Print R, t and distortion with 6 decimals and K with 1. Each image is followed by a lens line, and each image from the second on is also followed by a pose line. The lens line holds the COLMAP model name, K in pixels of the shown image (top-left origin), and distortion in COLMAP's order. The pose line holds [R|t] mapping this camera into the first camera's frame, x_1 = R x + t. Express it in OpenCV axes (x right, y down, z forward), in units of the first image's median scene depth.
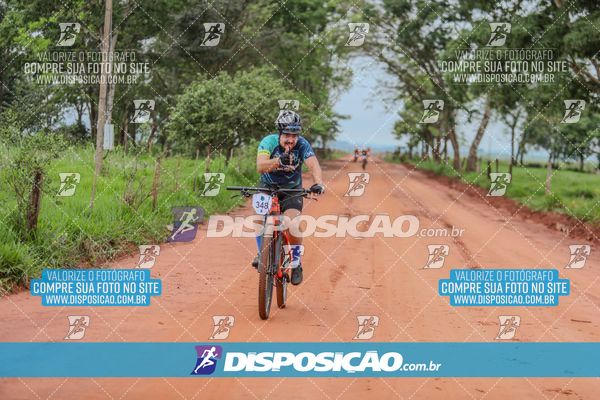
lens RADIAL K [[1427.7, 0, 353.4], [0, 1427.7, 199.7], [0, 0, 1]] dist [0.064588, -4.145621]
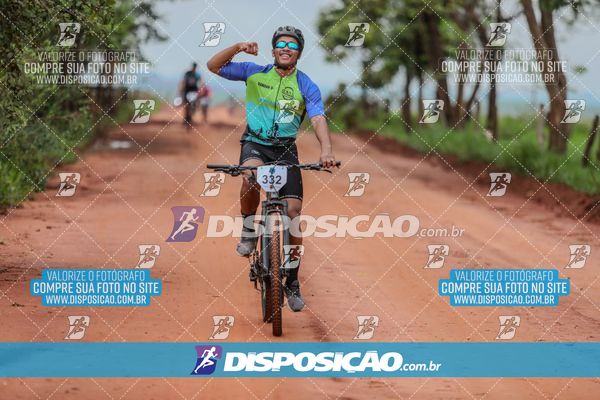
lens RADIAL K [[3395.7, 0, 301.5], [0, 3395.7, 200.0], [0, 0, 1]] dist [0.085238, 0.323115]
pose [[0.999225, 0.000138, 0.039367, -0.015629], [0.000003, 0.999994, -0.003571, -0.010983], [-0.039367, 0.003569, 0.999218, 0.331286]]
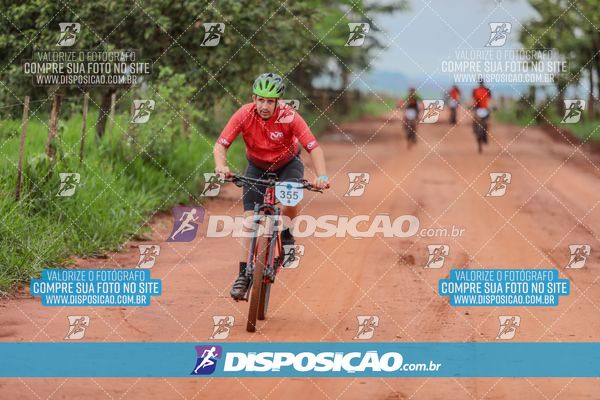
lens RADIAL K [[3492.7, 0, 300.8], [0, 3492.7, 199.2], [0, 0, 1]] dist [0.126761, 7.161698]
pose [[0.999408, -0.005300, -0.034000, 0.000124], [0.005135, 0.999975, -0.004920, -0.000630], [0.034025, 0.004742, 0.999410, 0.018586]]
